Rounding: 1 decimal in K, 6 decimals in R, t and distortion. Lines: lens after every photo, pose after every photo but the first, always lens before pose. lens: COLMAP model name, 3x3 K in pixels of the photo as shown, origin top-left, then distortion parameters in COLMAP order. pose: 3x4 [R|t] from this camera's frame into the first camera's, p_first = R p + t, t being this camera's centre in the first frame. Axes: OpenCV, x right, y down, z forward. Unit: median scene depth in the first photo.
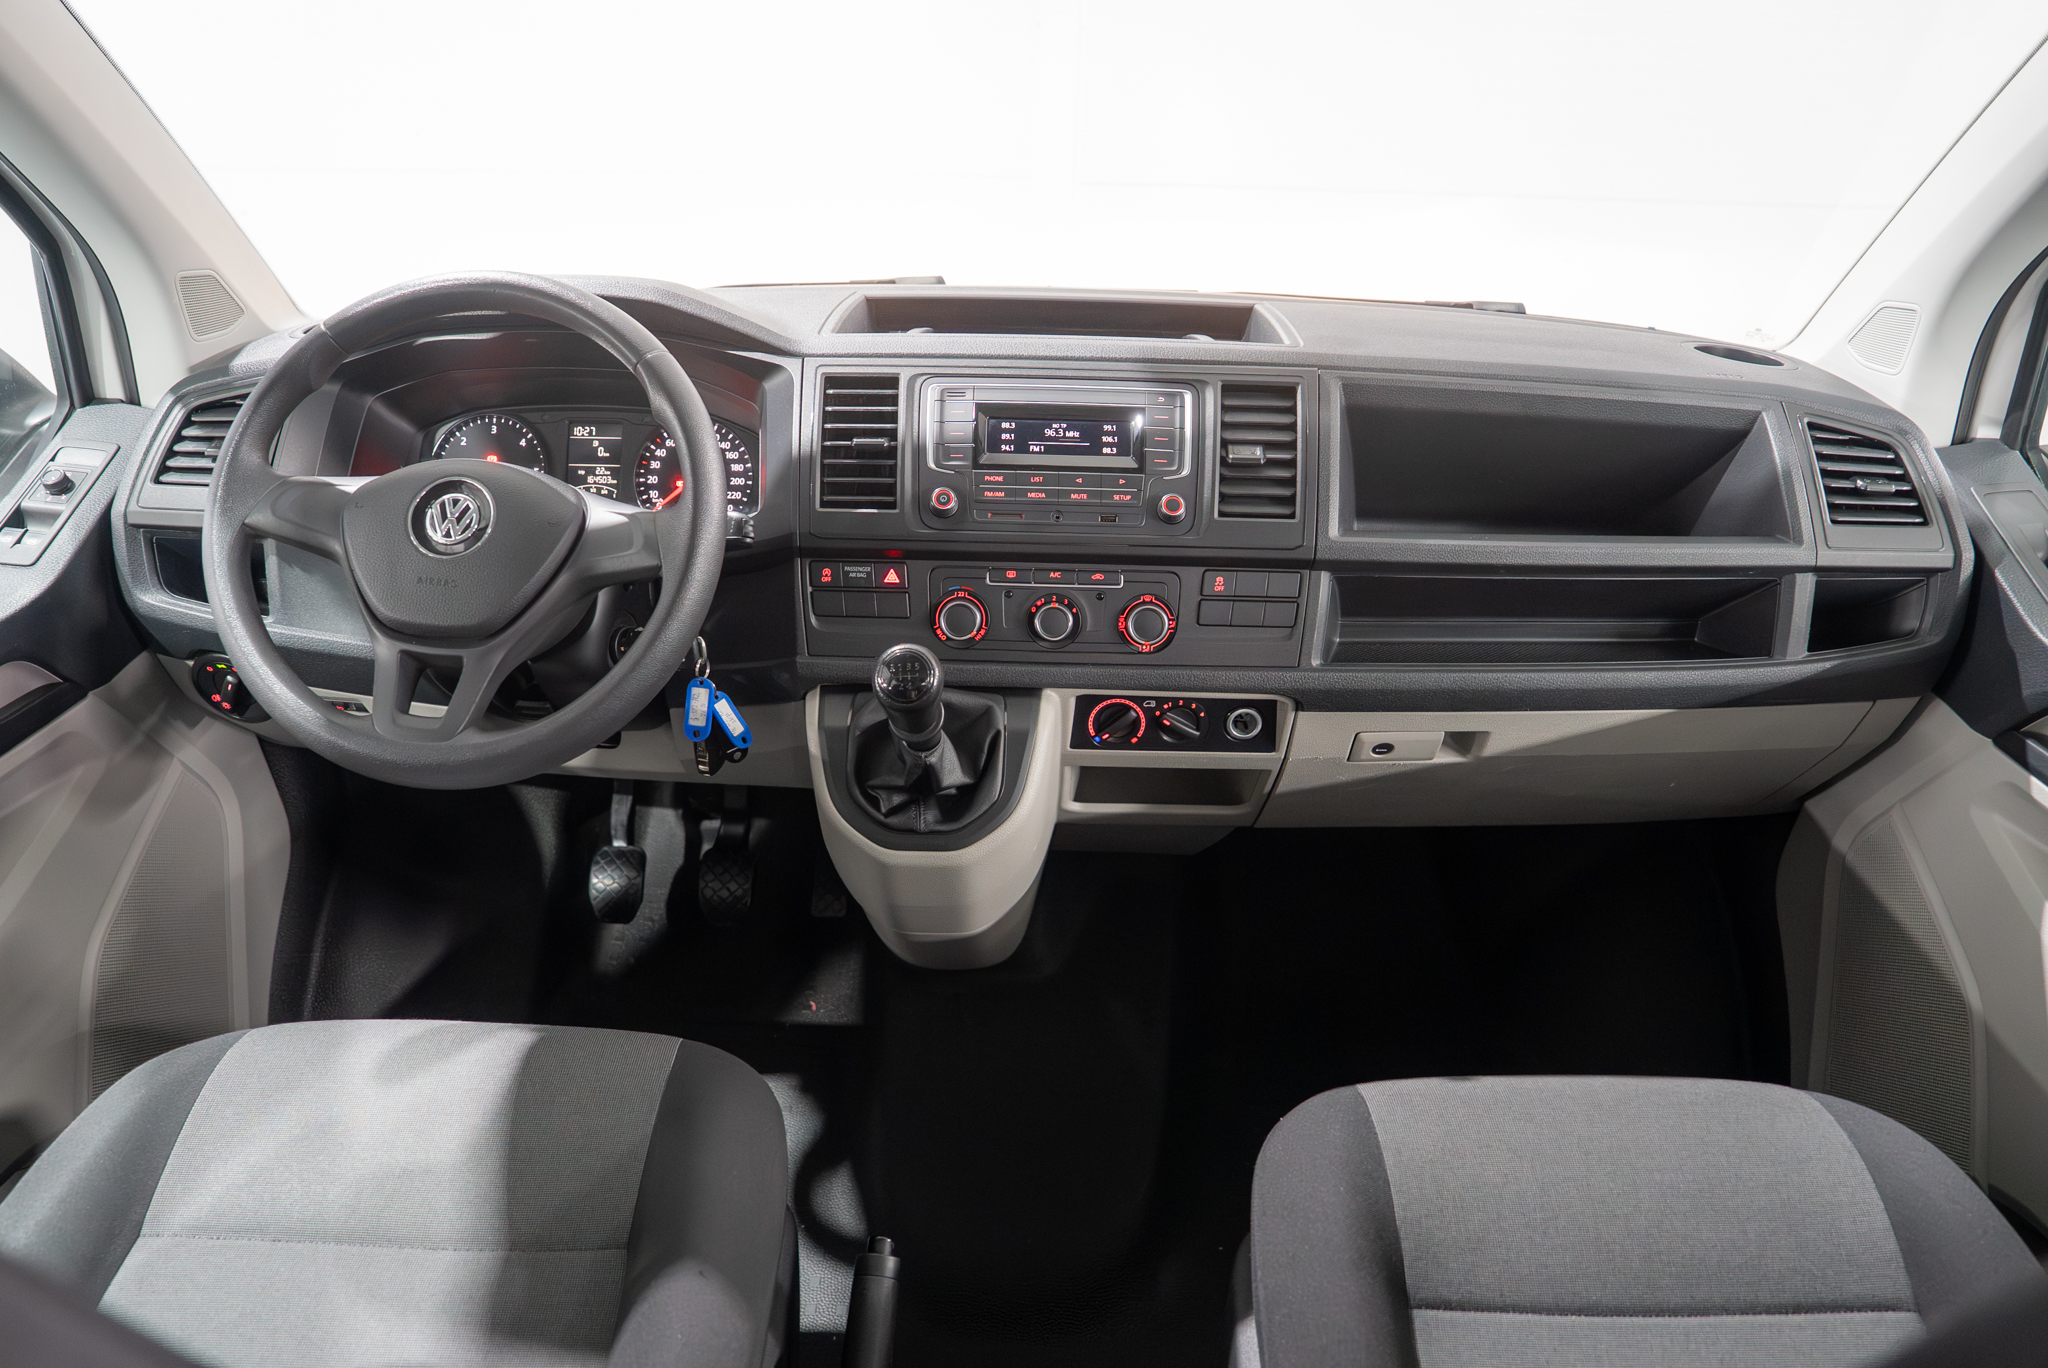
lens RADIAL K [[1409.2, 0, 1013.2], [0, 1409.2, 687.4], [0, 0, 1]] dist [-0.106570, 0.076419]
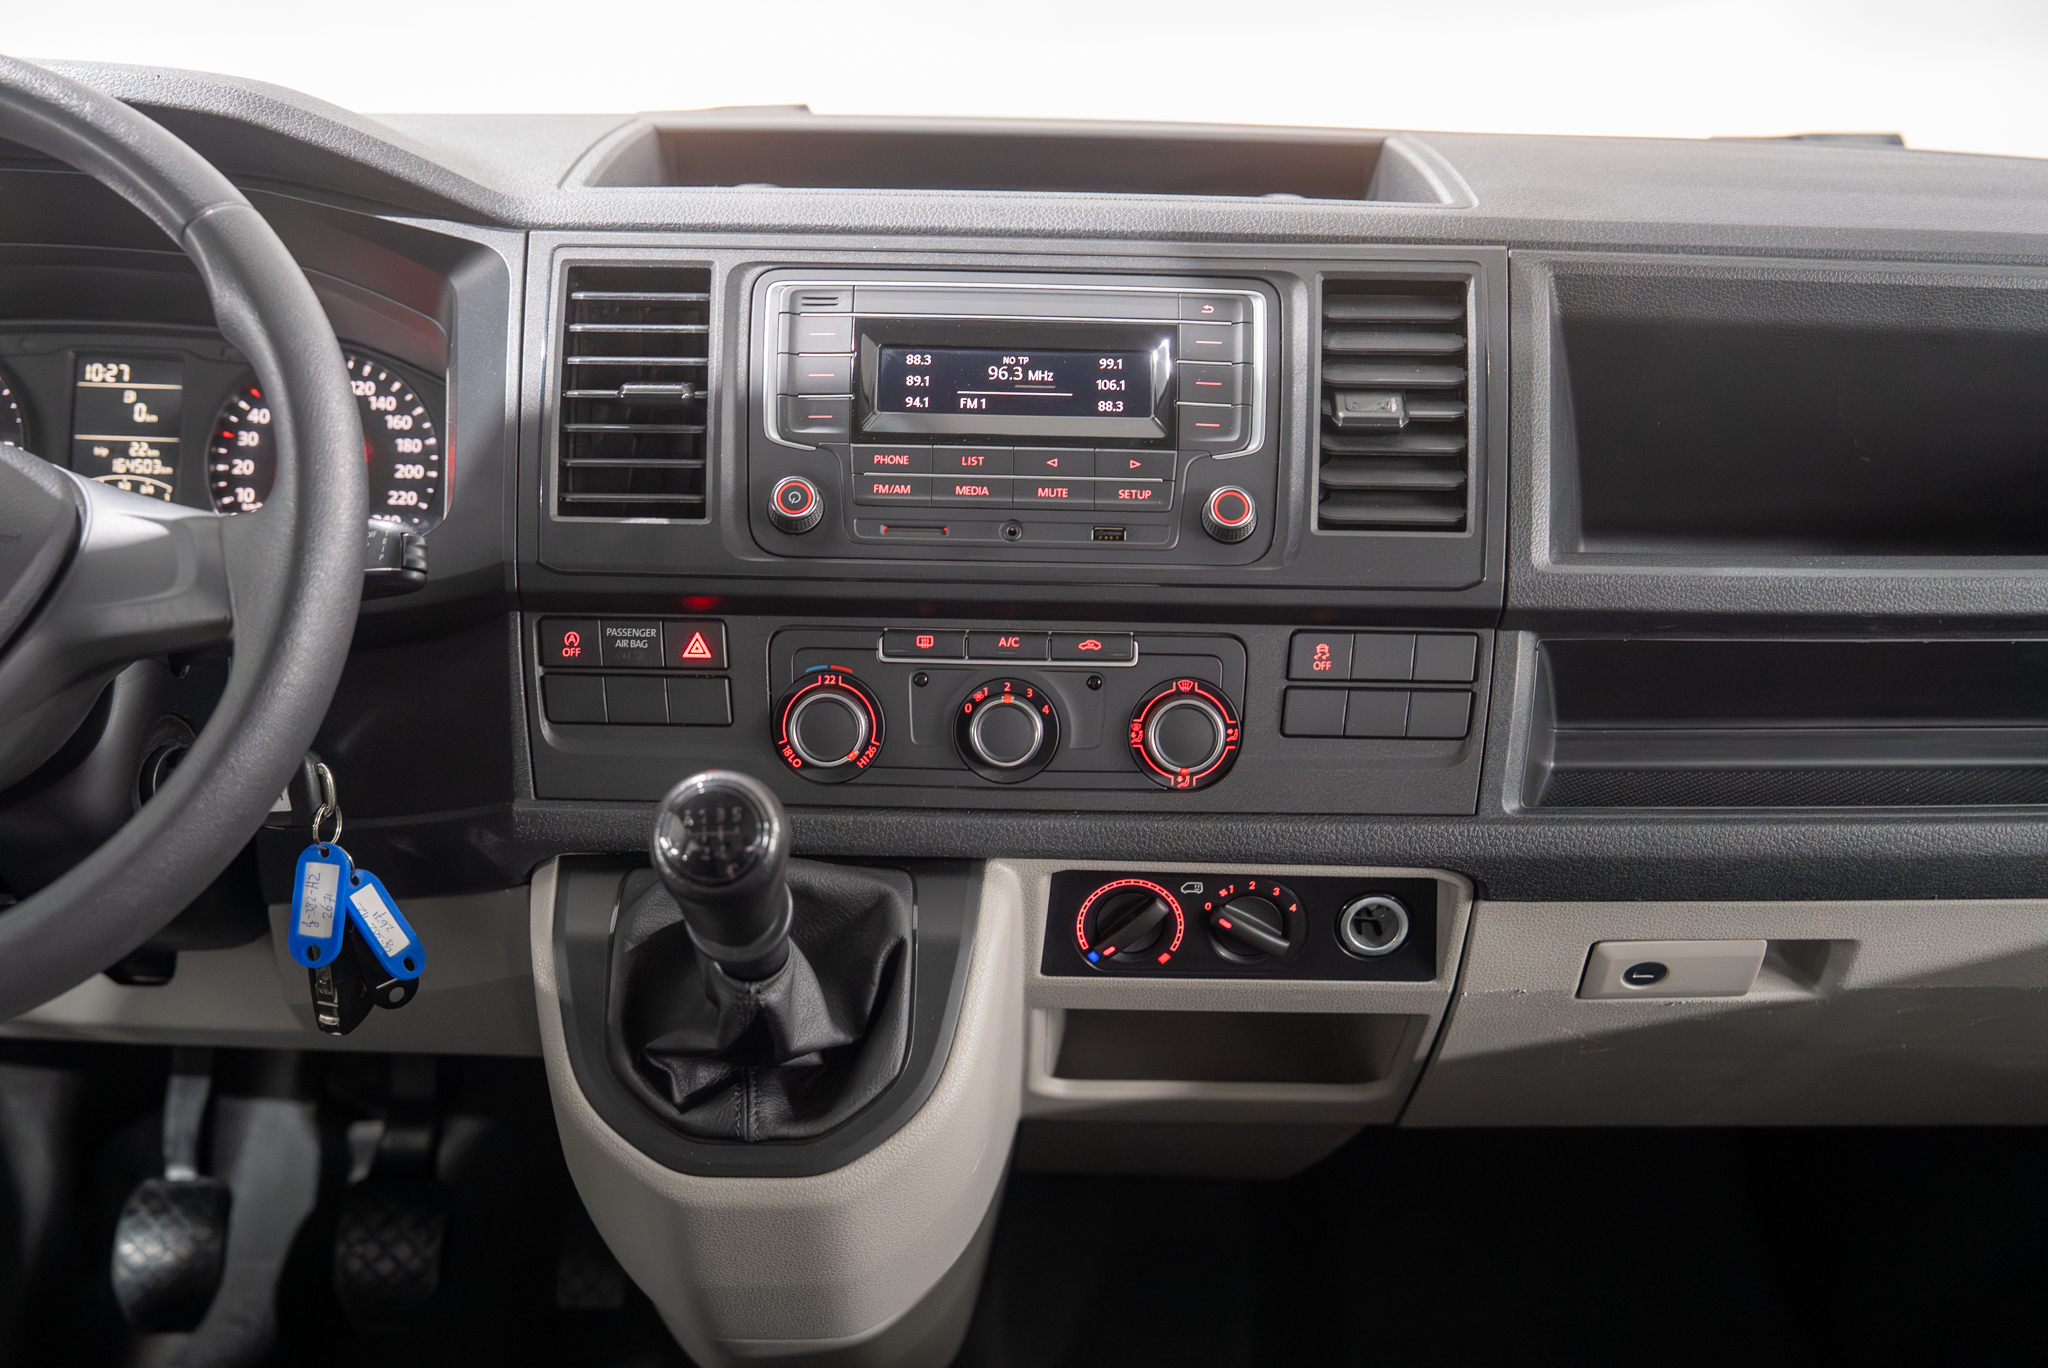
lens RADIAL K [[2421.5, 0, 1019.5], [0, 2421.5, 711.1], [0, 0, 1]] dist [0.081042, 0.030545]
pose [[0.999881, -0.005159, 0.014507, 0.020387], [0.006177, 0.997455, -0.071026, 0.009914], [-0.014104, 0.071107, 0.997369, 0.099153]]
